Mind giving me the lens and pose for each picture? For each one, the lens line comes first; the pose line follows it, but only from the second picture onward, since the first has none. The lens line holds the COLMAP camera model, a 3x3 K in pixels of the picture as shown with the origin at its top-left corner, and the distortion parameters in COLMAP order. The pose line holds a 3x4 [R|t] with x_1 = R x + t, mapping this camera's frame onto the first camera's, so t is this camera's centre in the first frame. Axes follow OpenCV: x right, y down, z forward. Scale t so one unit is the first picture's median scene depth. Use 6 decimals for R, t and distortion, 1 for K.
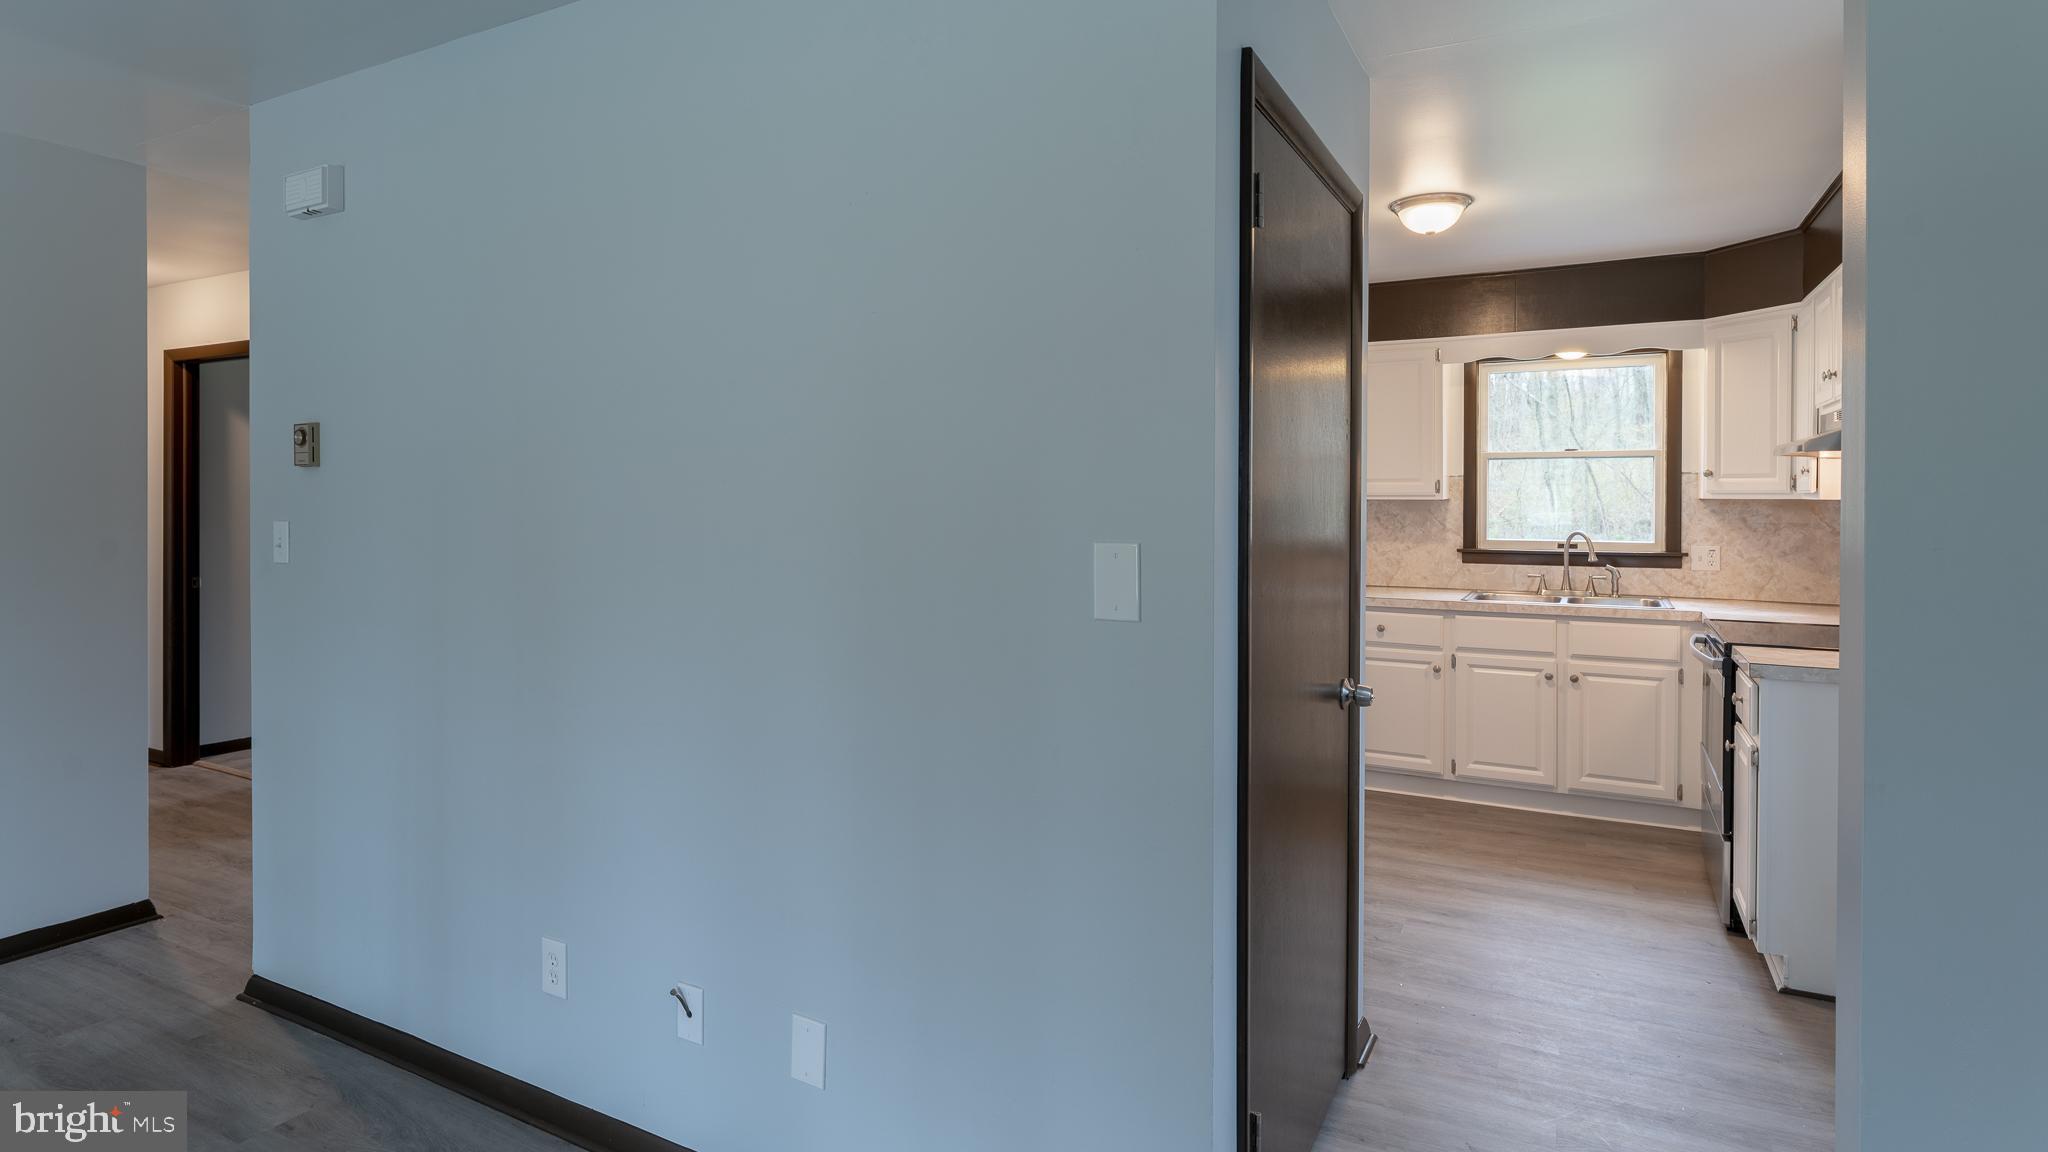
lens RADIAL K [[1065.9, 0, 1030.3], [0, 1065.9, 503.1], [0, 0, 1]] dist [-0.001948, -0.000332]
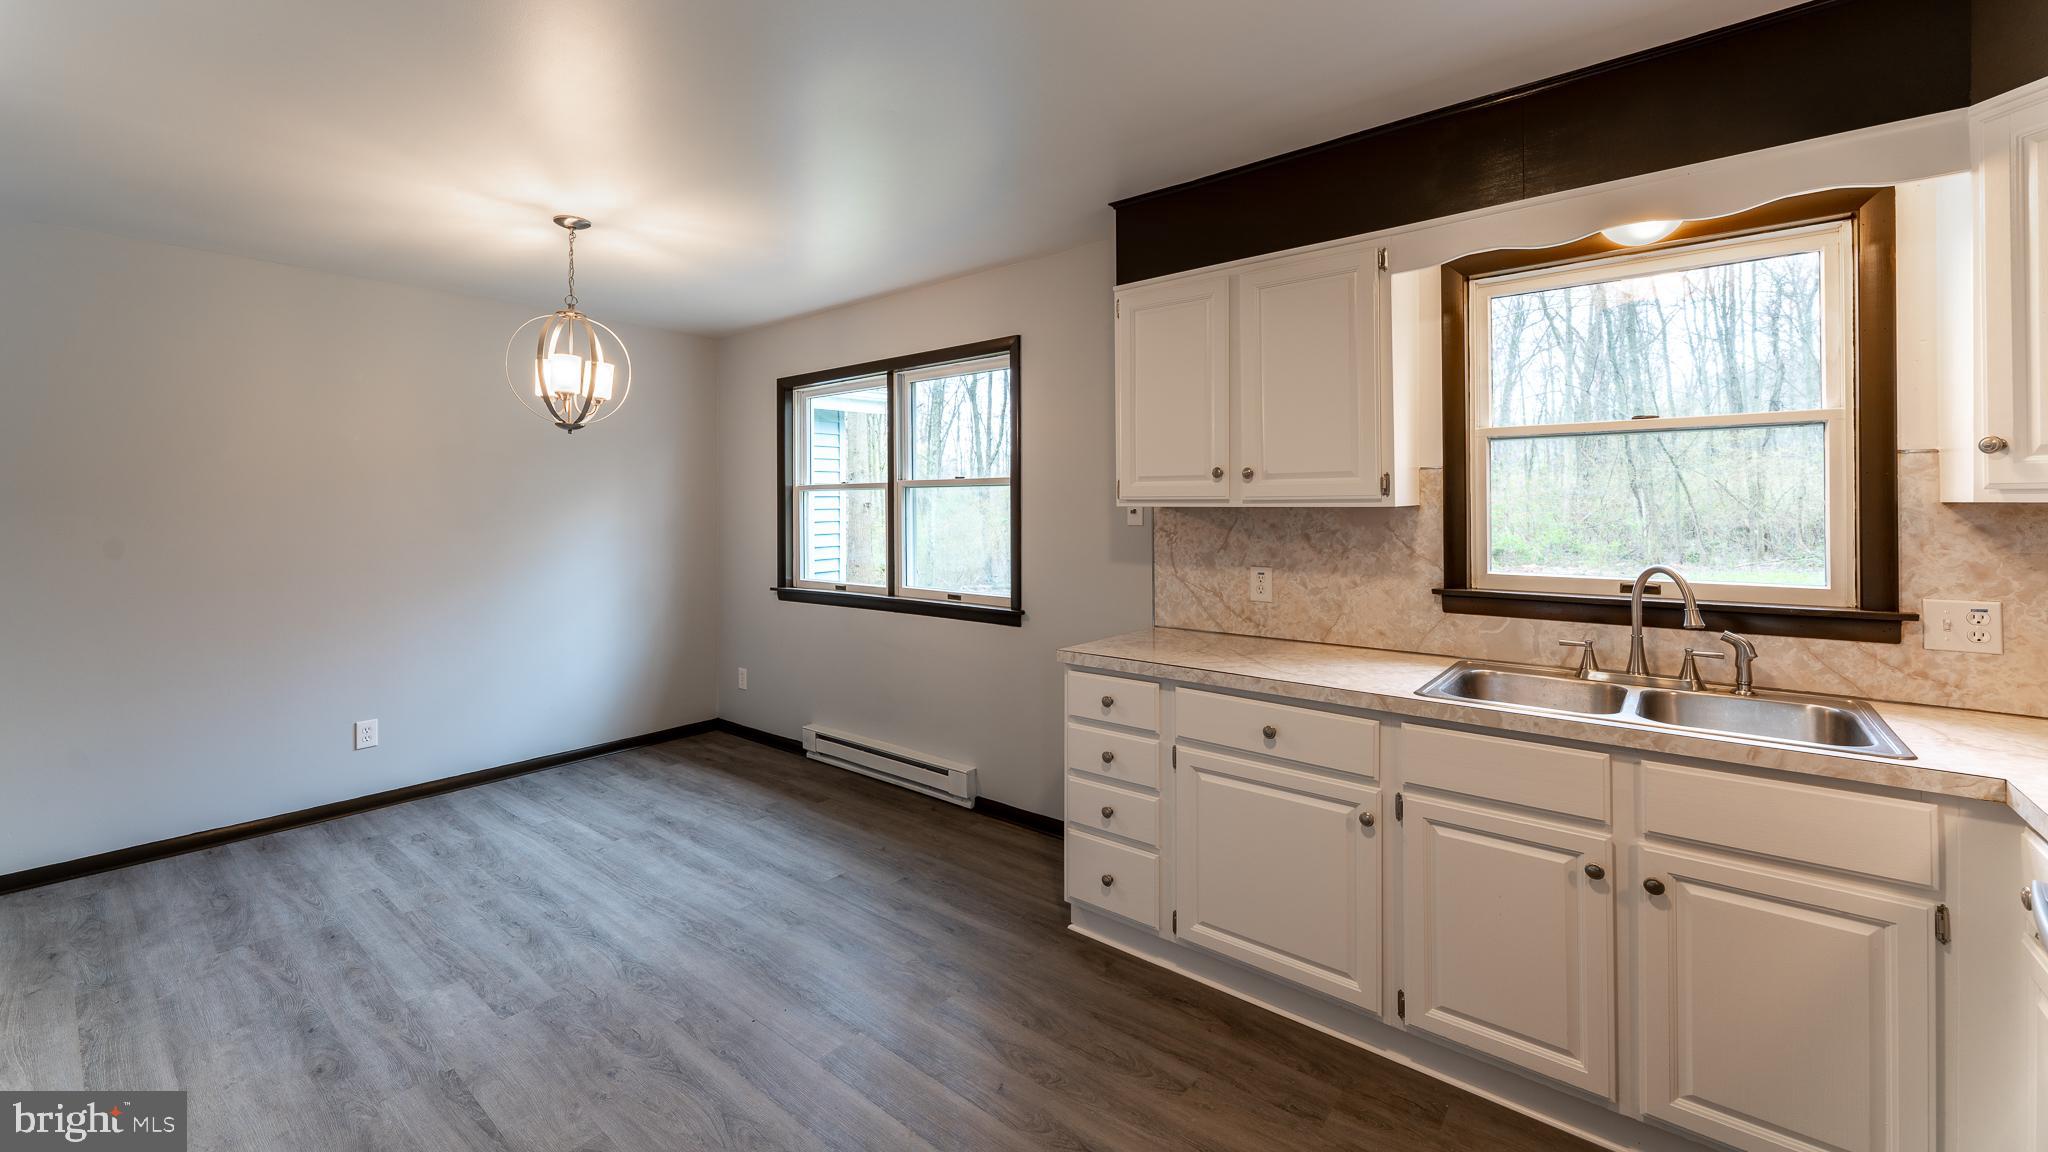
lens RADIAL K [[815.1, 0, 1011.0], [0, 815.1, 499.7], [0, 0, 1]] dist [0.000373, 0.000098]
pose [[0.979316, -0.005697, -0.202255, 0.282405], [0.002784, 0.999888, -0.014682, -0.001327], [0.202316, 0.013815, 0.979223, 0.541781]]
